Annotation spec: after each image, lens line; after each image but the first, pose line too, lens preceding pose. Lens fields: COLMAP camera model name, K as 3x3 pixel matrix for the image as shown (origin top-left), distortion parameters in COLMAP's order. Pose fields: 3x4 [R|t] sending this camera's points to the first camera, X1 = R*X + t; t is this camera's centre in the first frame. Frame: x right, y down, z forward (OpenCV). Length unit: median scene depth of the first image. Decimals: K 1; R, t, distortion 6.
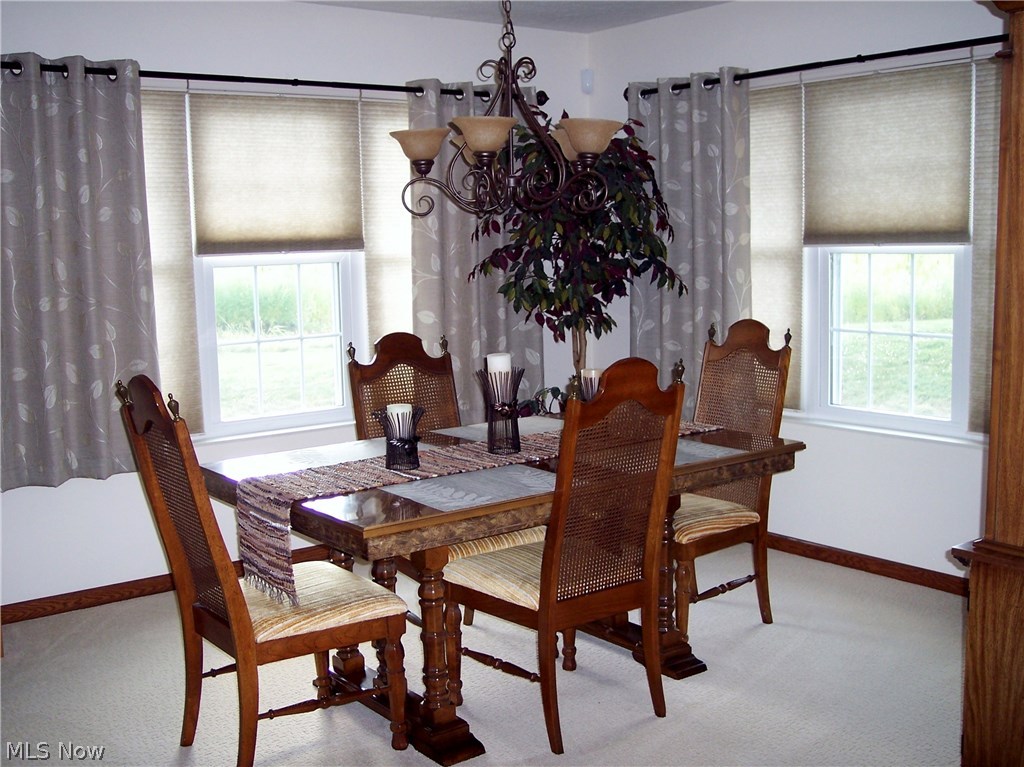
lens RADIAL K [[1164.0, 0, 515.4], [0, 1164.0, 385.8], [0, 0, 1]] dist [-0.077234, 0.000000]
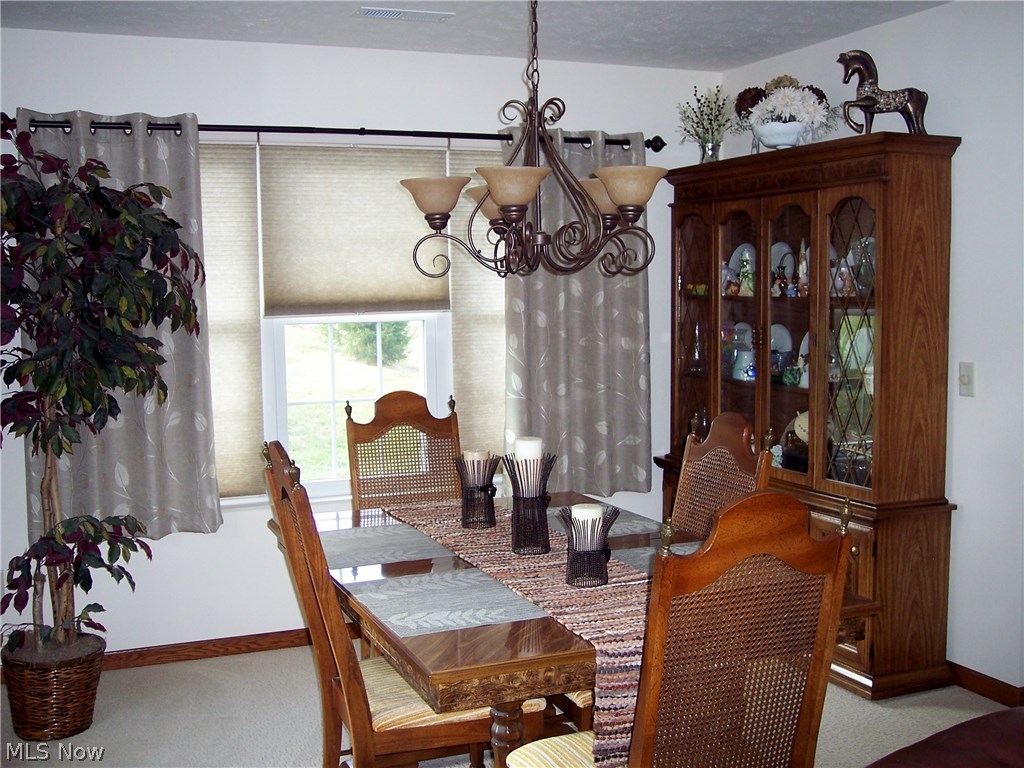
lens RADIAL K [[1225.5, 0, 513.7], [0, 1225.5, 380.6], [0, 0, 1]] dist [-0.090572, 0.000000]
pose [[0.241327, -0.060266, 0.968571, -0.706322], [0.134981, 0.990453, 0.027996, -0.076191], [-0.961011, 0.123982, 0.247158, 0.612954]]
